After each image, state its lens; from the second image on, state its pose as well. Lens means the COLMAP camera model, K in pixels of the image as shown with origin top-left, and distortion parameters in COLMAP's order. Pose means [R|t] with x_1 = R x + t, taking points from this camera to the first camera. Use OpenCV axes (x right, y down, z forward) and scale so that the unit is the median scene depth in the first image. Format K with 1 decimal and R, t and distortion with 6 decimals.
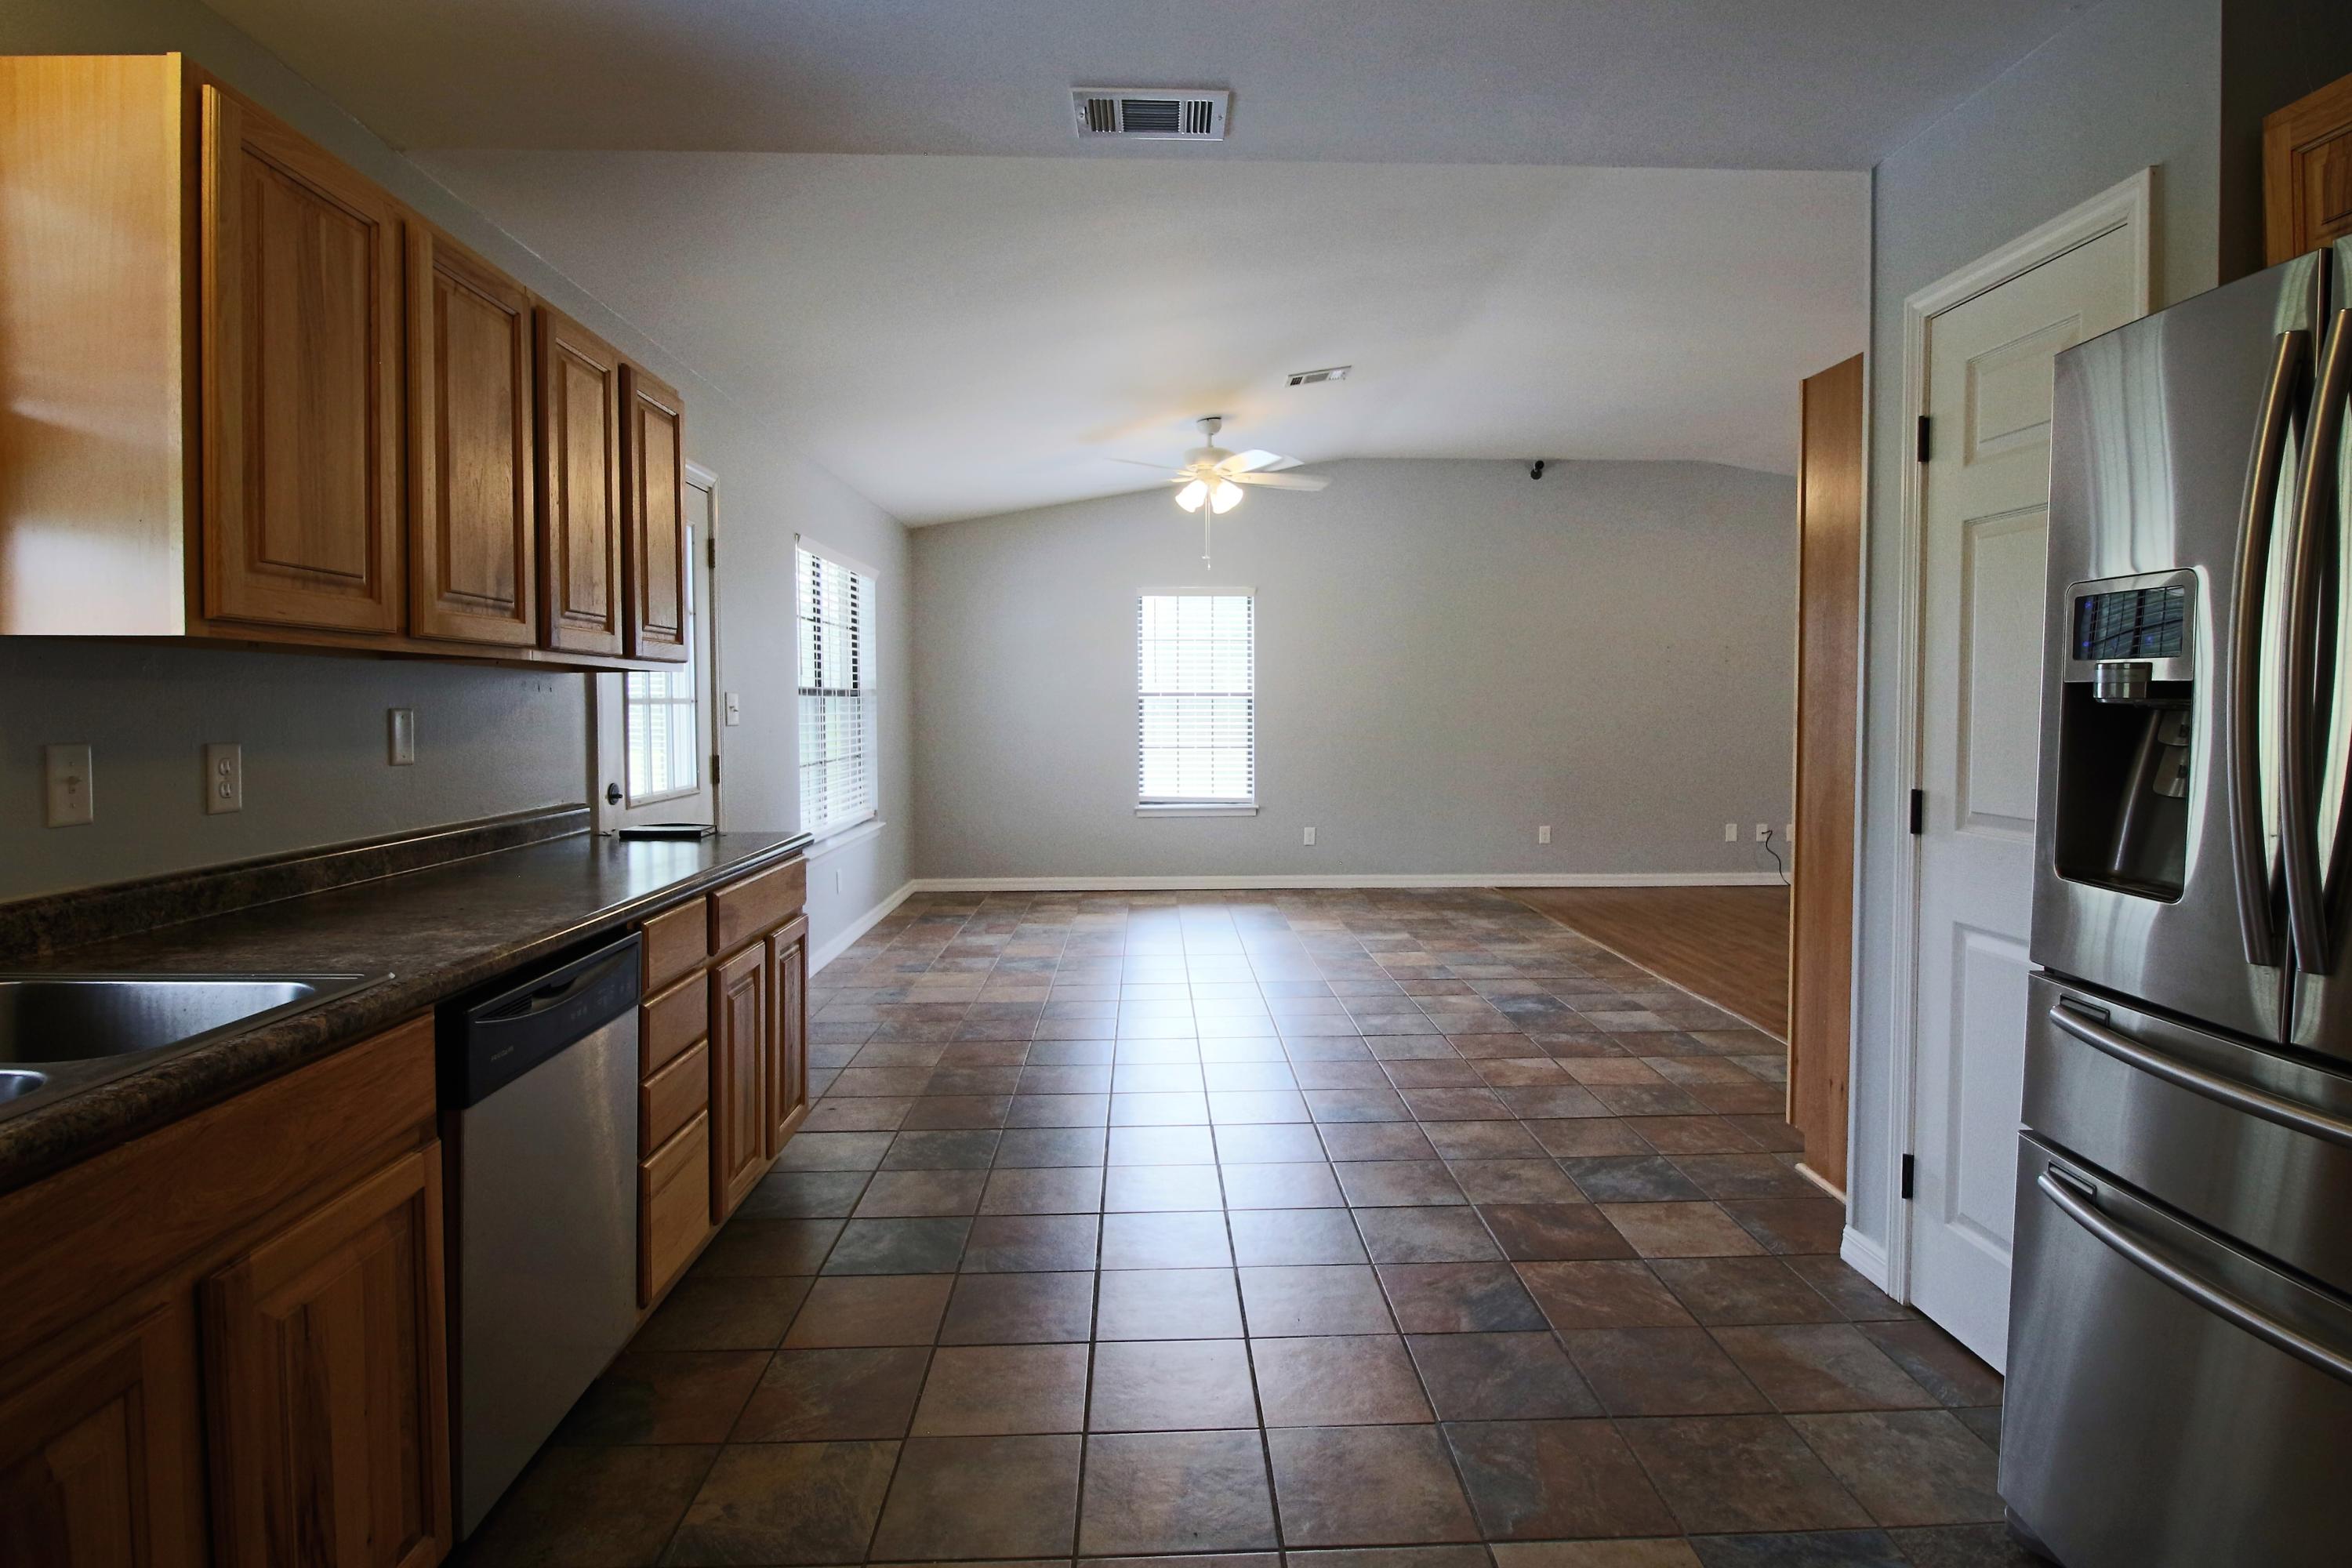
lens RADIAL K [[1216.8, 0, 1195.1], [0, 1216.8, 744.9], [0, 0, 1]] dist [0.003009, -0.017345]
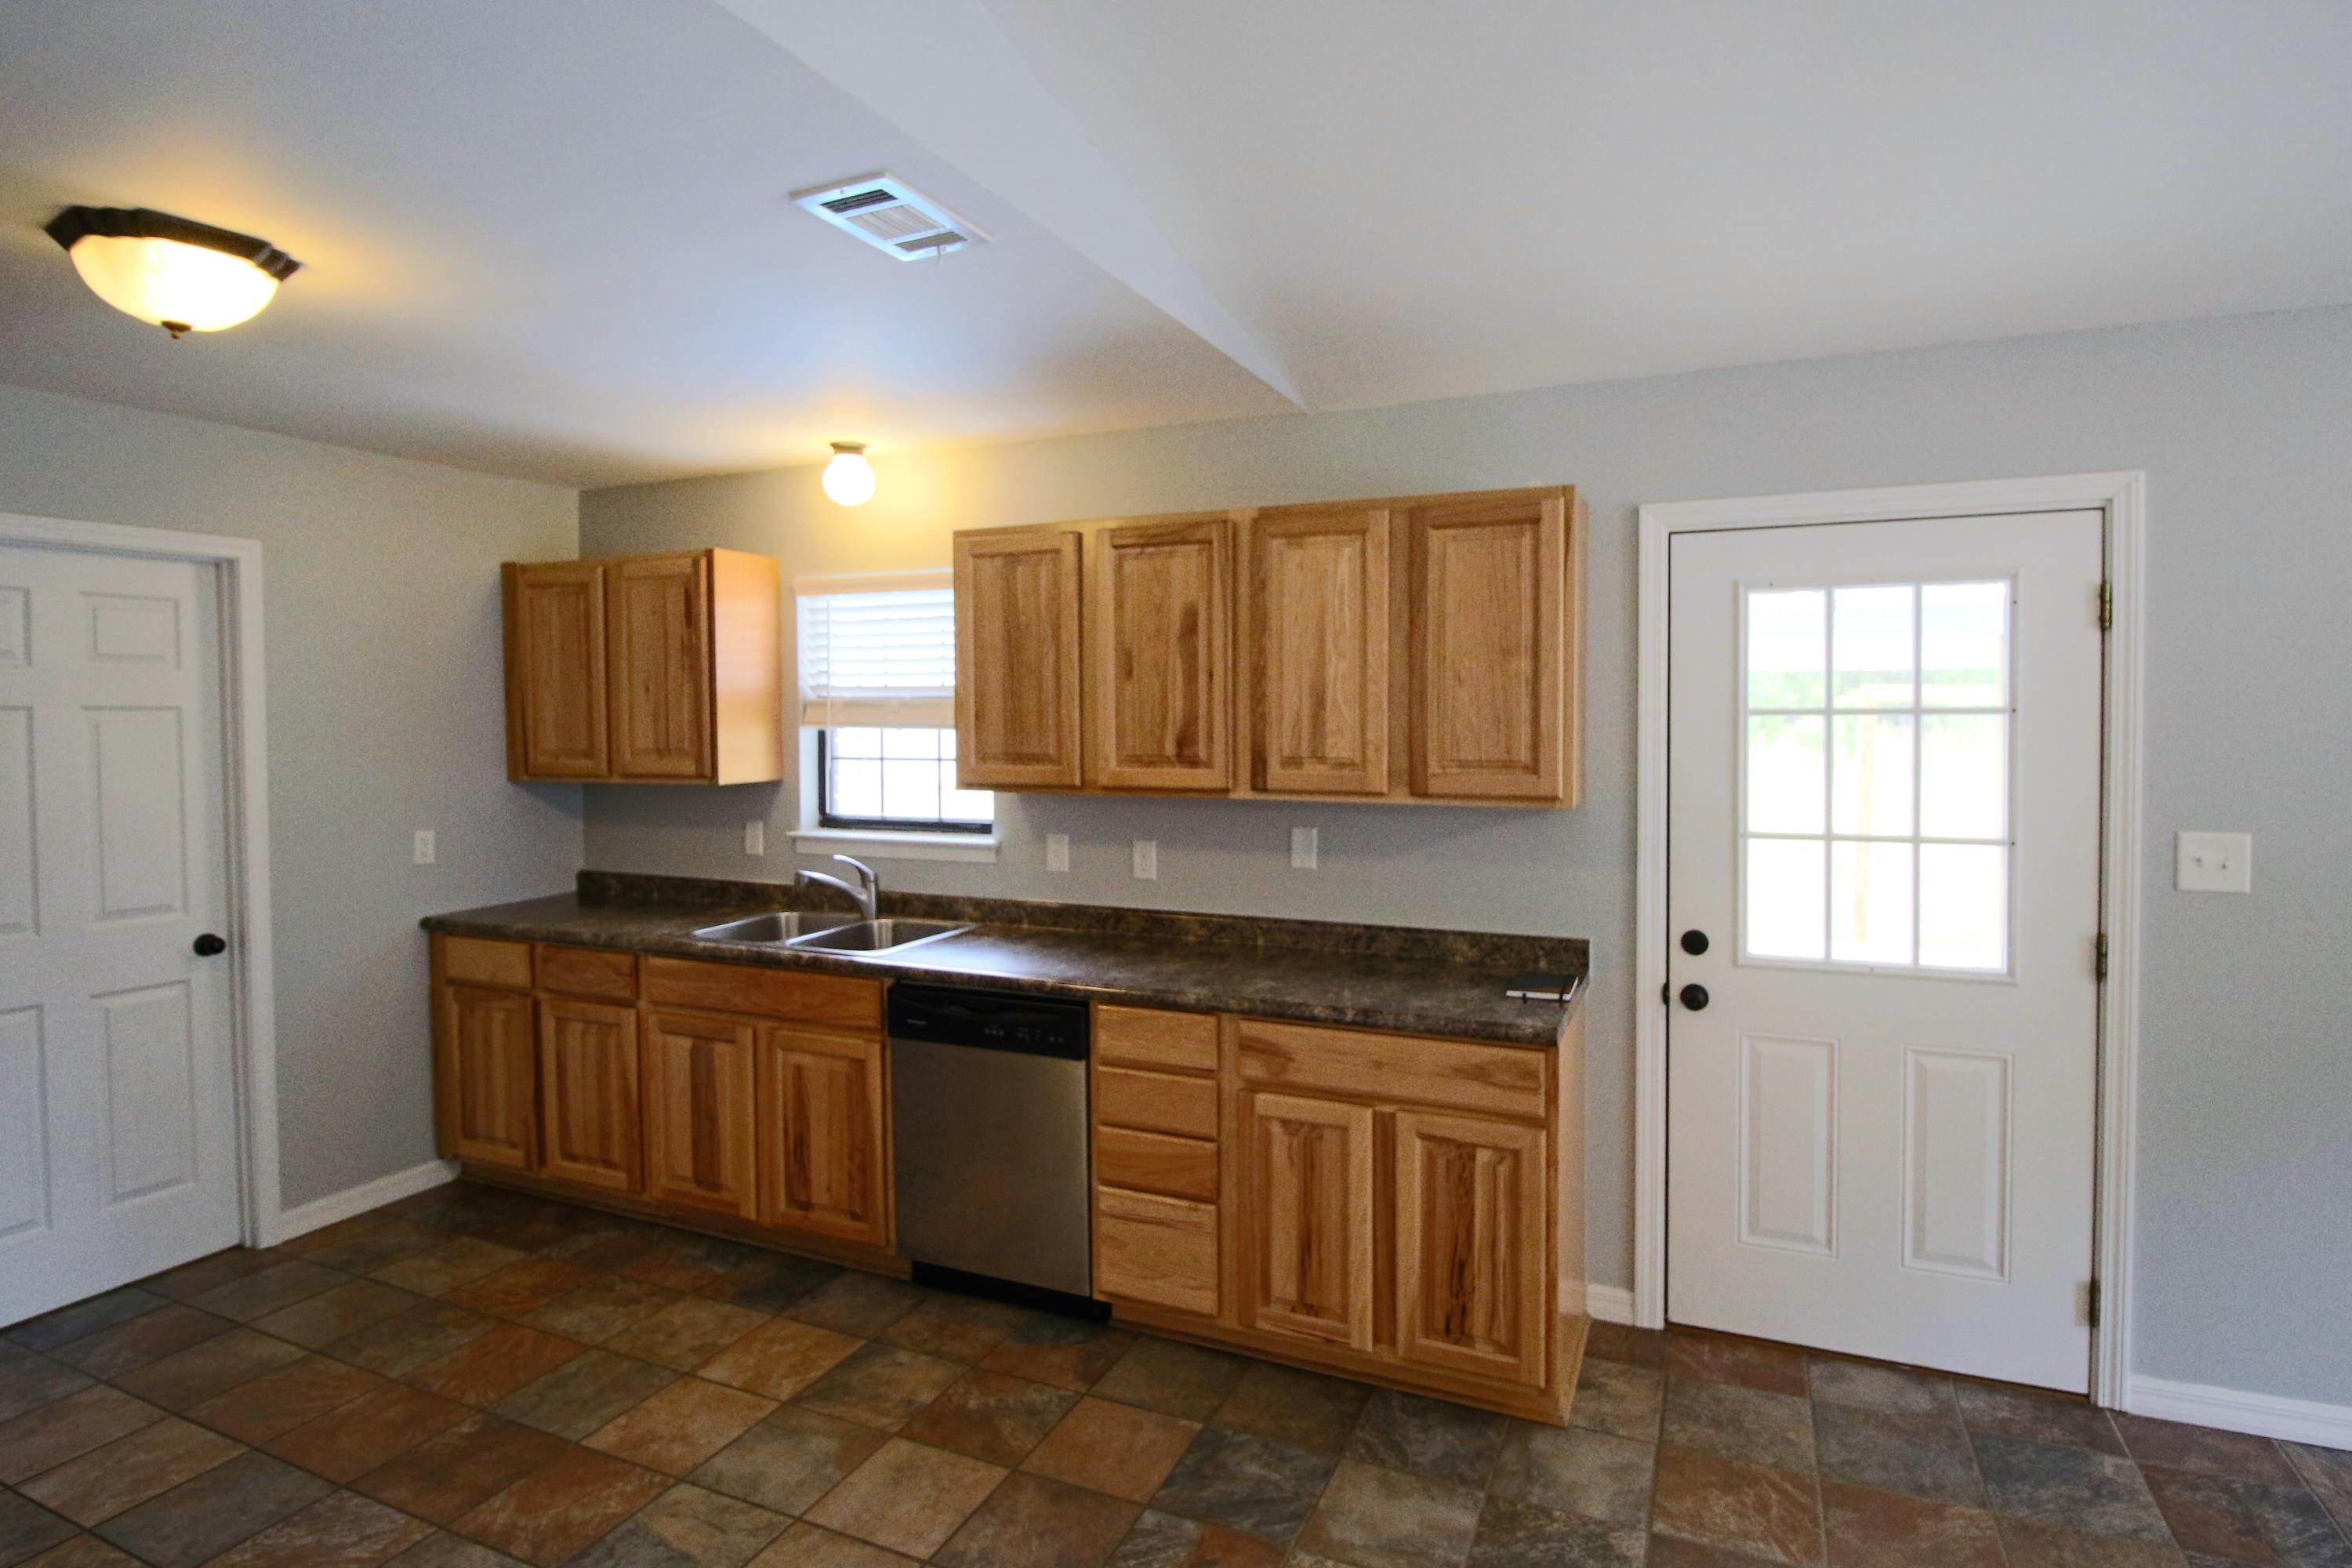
lens RADIAL K [[1216.8, 0, 1195.1], [0, 1216.8, 744.9], [0, 0, 1]] dist [0.003009, -0.017345]
pose [[-0.437977, 0.028569, -0.898532, 0.595405], [-0.023314, 0.998798, 0.043121, -0.171157], [0.898684, 0.039834, -0.436784, 1.437971]]
